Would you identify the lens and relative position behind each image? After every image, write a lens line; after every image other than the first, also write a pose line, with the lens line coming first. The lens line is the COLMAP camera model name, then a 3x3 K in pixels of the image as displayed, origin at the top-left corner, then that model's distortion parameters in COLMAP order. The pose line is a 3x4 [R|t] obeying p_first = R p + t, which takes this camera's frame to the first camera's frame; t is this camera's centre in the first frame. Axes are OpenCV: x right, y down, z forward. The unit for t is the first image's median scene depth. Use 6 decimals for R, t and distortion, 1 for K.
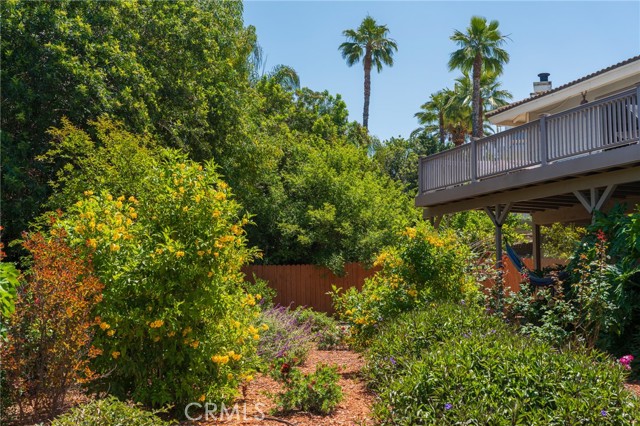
lens RADIAL K [[710.6, 0, 315.9], [0, 710.6, 211.9], [0, 0, 1]] dist [0.002311, 0.000000]
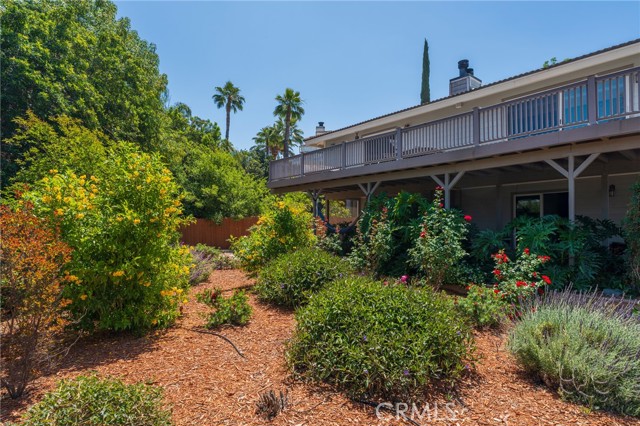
lens RADIAL K [[354.4, 0, 316.8], [0, 354.4, 225.9], [0, 0, 1]] dist [0.006295, -0.006890]
pose [[0.944961, 0.002217, 0.327176, -0.040268], [-0.035525, 0.994760, 0.095866, -0.003501], [-0.325249, -0.102212, 0.940088, 0.116955]]
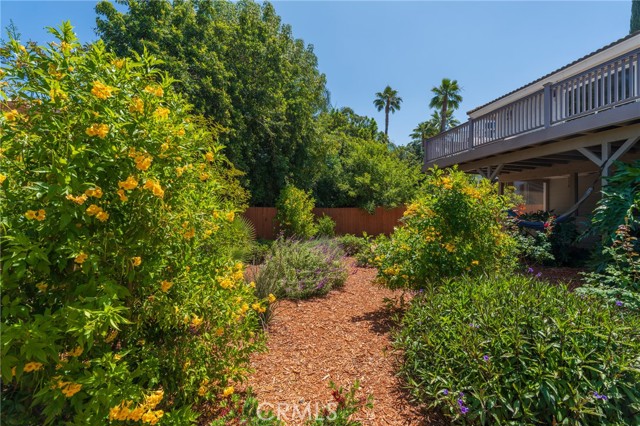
lens RADIAL K [[289.5, 0, 322.8], [0, 289.5, 213.7], [0, 0, 1]] dist [-0.003526, -0.001844]
pose [[0.990260, 0.003972, -0.139176, 0.016921], [0.010574, 0.994561, 0.103618, 0.019063], [0.138830, -0.104080, 0.984832, 0.395092]]
